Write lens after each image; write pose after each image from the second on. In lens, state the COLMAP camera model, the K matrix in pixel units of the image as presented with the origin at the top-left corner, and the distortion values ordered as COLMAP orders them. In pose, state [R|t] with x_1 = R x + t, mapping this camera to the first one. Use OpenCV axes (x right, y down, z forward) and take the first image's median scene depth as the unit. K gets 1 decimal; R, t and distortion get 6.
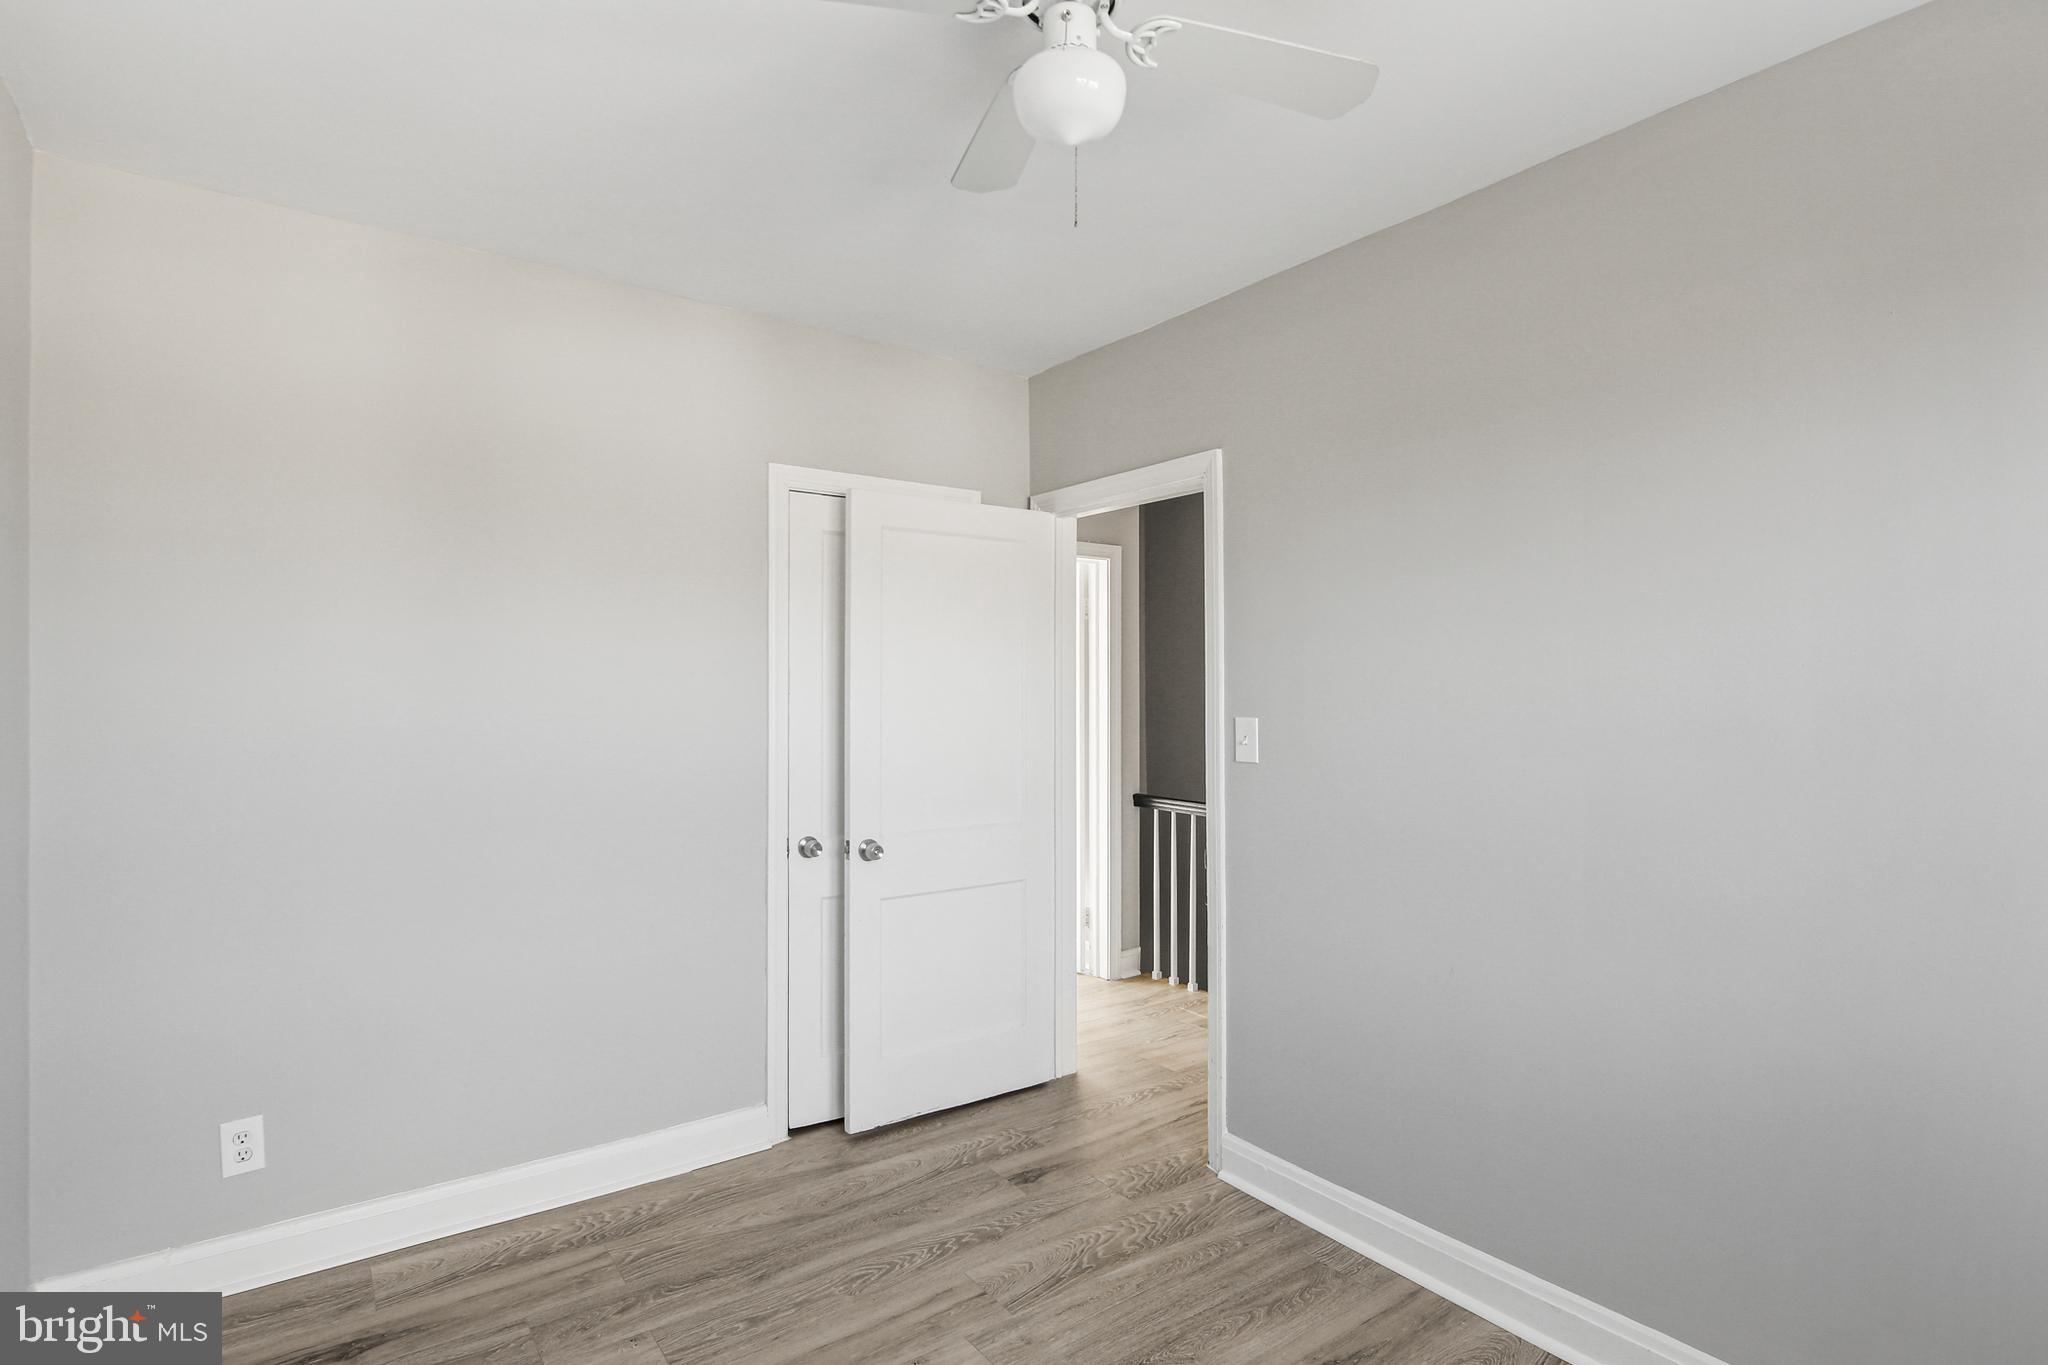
lens RADIAL K [[1008.3, 0, 1018.9], [0, 1008.3, 683.6], [0, 0, 1]] dist [0.009037, -0.001685]
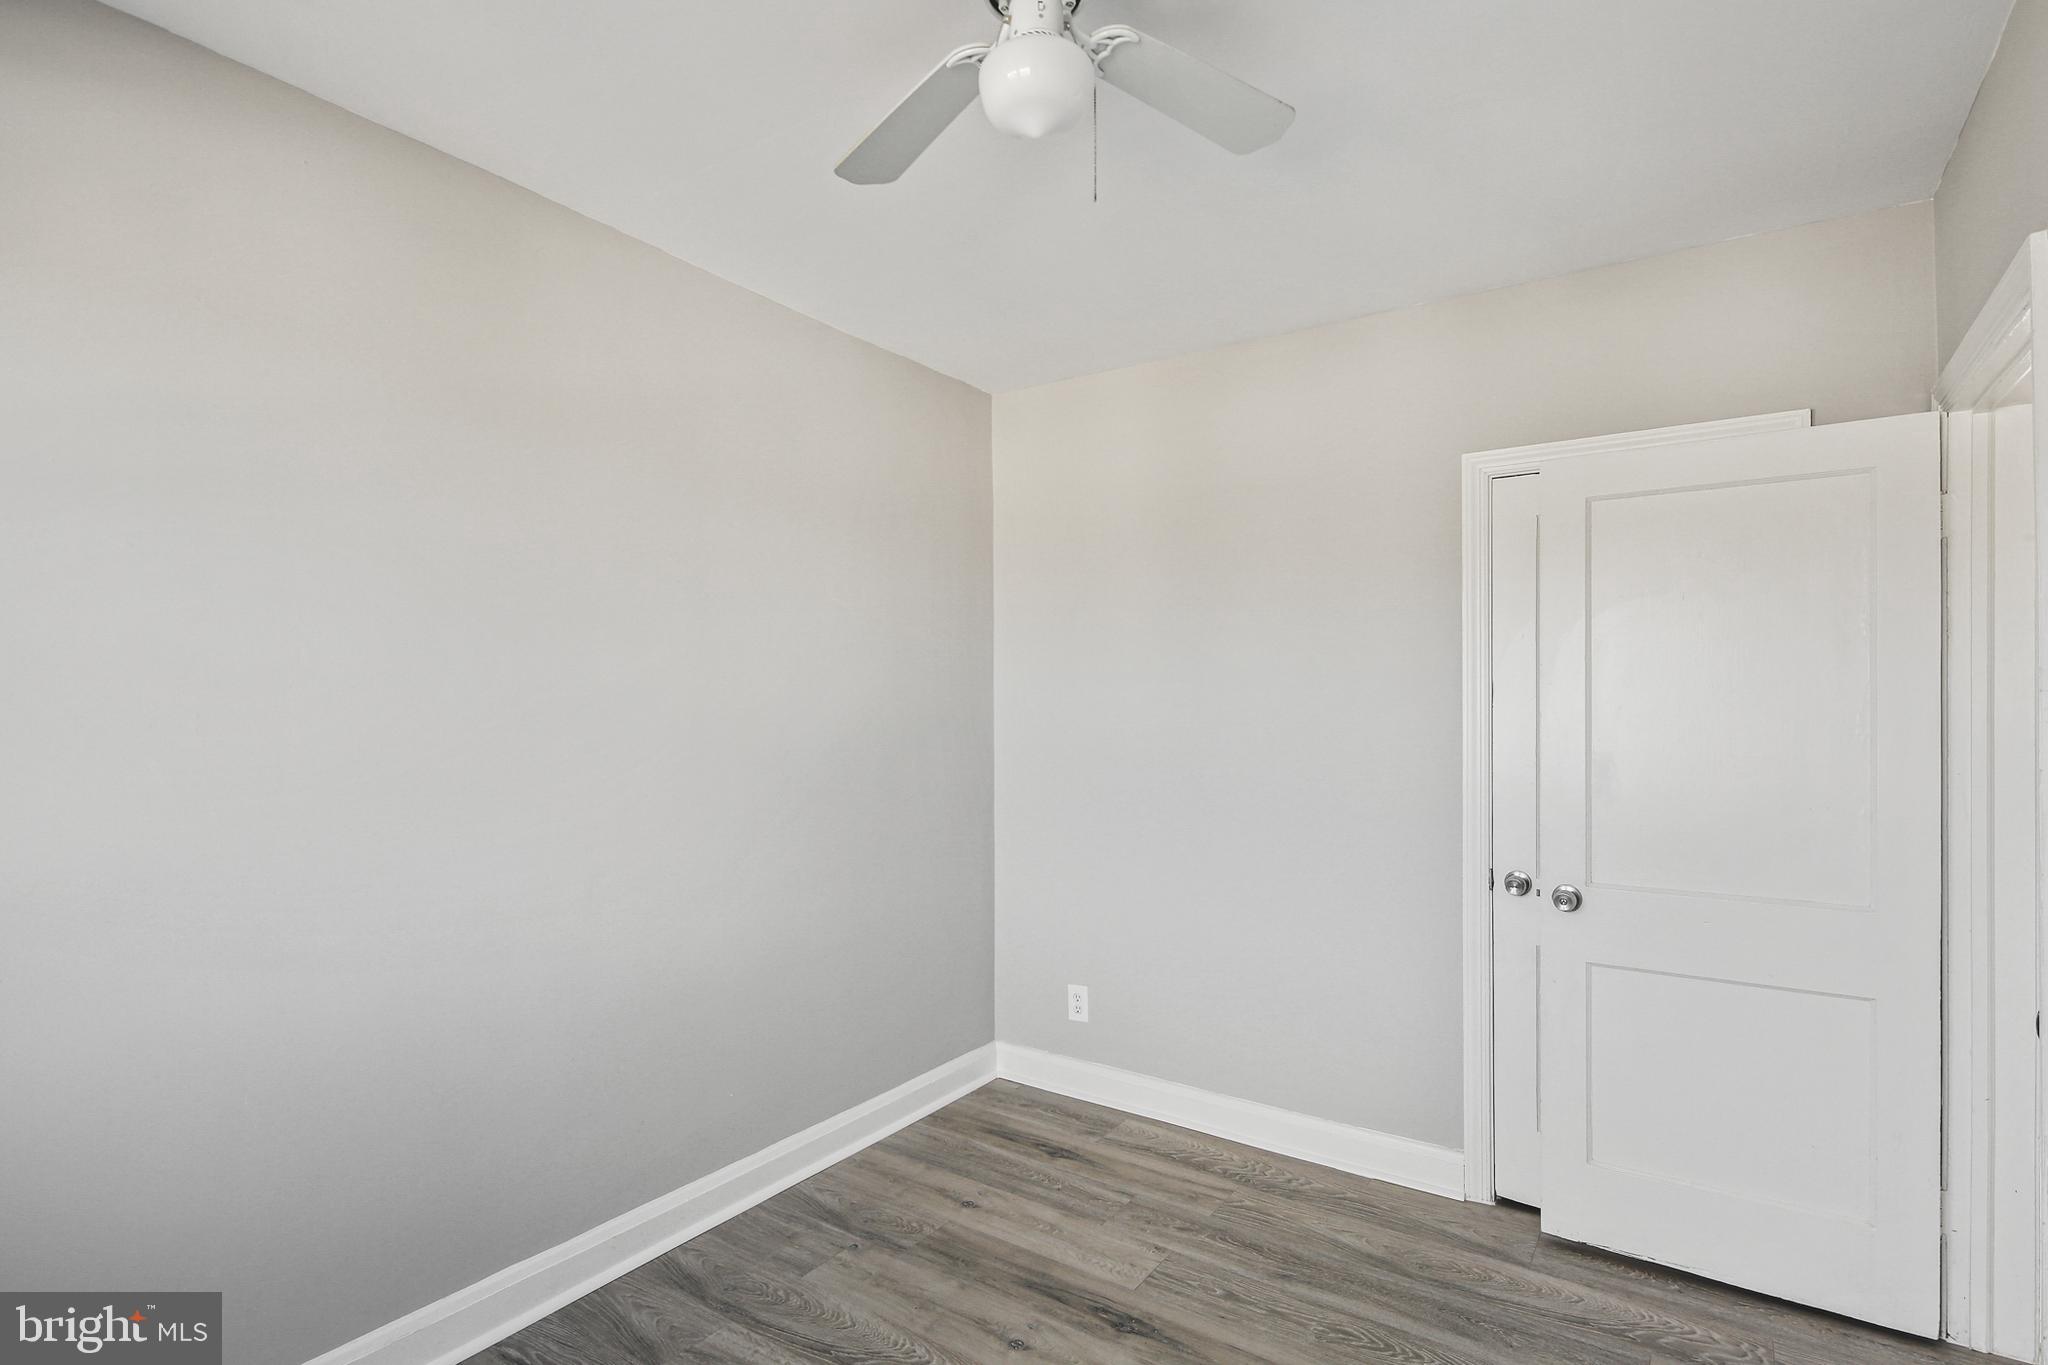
lens RADIAL K [[1008.3, 0, 1067.0], [0, 1008.3, 717.1], [0, 0, 1]] dist [0.009037, -0.001685]
pose [[0.359766, 0.011511, -0.932972, 0.576024], [0.003233, 0.999903, 0.013584, 0.006838], [0.933037, -0.007903, 0.359694, 0.405750]]
